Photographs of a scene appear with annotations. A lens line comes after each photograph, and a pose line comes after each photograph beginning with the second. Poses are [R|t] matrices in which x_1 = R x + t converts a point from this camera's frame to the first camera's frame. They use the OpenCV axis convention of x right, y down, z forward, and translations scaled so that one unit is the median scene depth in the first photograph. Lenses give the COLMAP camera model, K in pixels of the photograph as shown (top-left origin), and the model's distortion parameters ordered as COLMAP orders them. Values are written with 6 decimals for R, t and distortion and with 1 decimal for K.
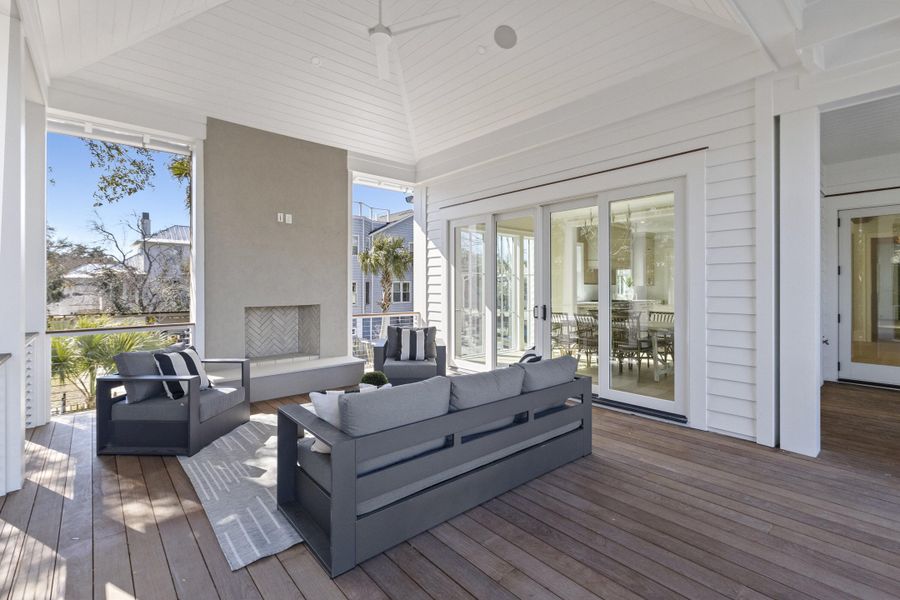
lens RADIAL K [[410.8, 0, 443.9], [0, 410.8, 285.8], [0, 0, 1]] dist [0.001987, -0.000368]
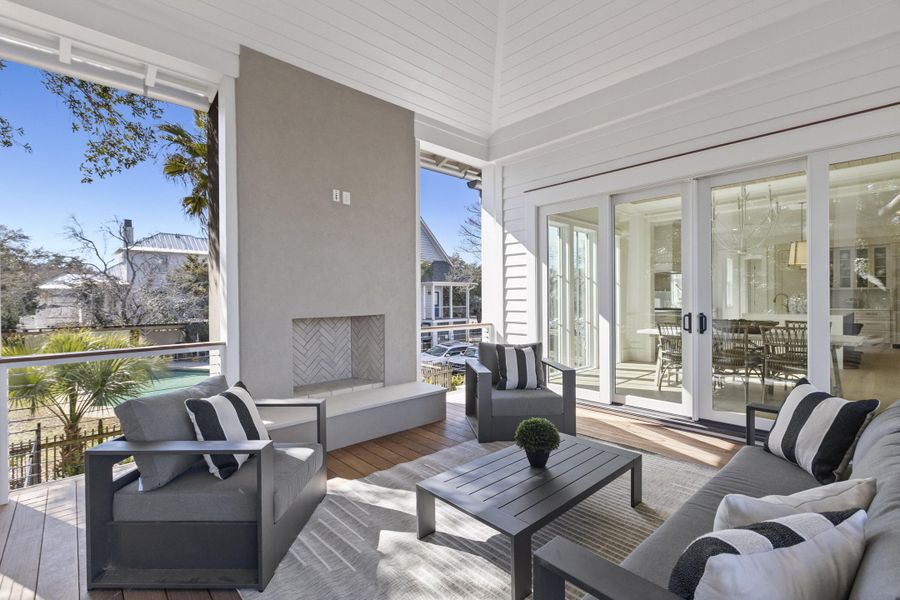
lens RADIAL K [[410.8, 0, 445.5], [0, 410.8, 298.1], [0, 0, 1]] dist [0.001987, -0.000368]
pose [[0.999479, -0.005784, 0.031752, -0.205274], [0.005615, 0.999970, 0.005409, 0.011580], [-0.031783, -0.005228, 0.999481, 0.235505]]
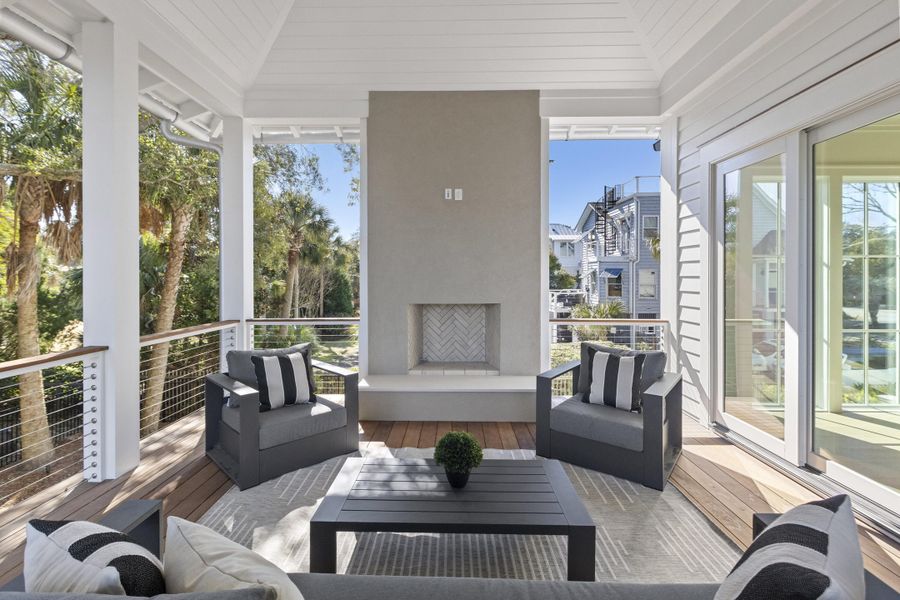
lens RADIAL K [[410.8, 0, 446.0], [0, 410.8, 277.2], [0, 0, 1]] dist [0.001987, -0.000368]
pose [[0.745930, 0.002501, -0.666020, 0.122829], [0.000885, 0.999988, 0.004746, -0.006438], [0.666024, -0.004130, 0.745919, 0.355586]]
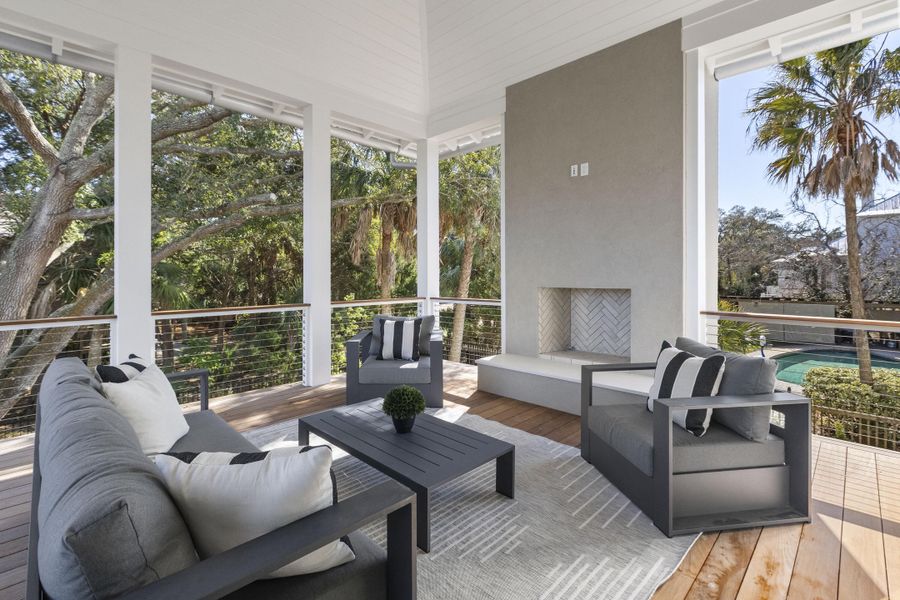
lens RADIAL K [[410.8, 0, 450.5], [0, 410.8, 274.2], [0, 0, 1]] dist [0.001987, -0.000368]
pose [[0.089631, 0.002586, -0.995972, 0.301294], [0.007087, 0.999970, 0.003235, 0.017507], [0.995950, -0.007348, 0.089610, 0.634833]]
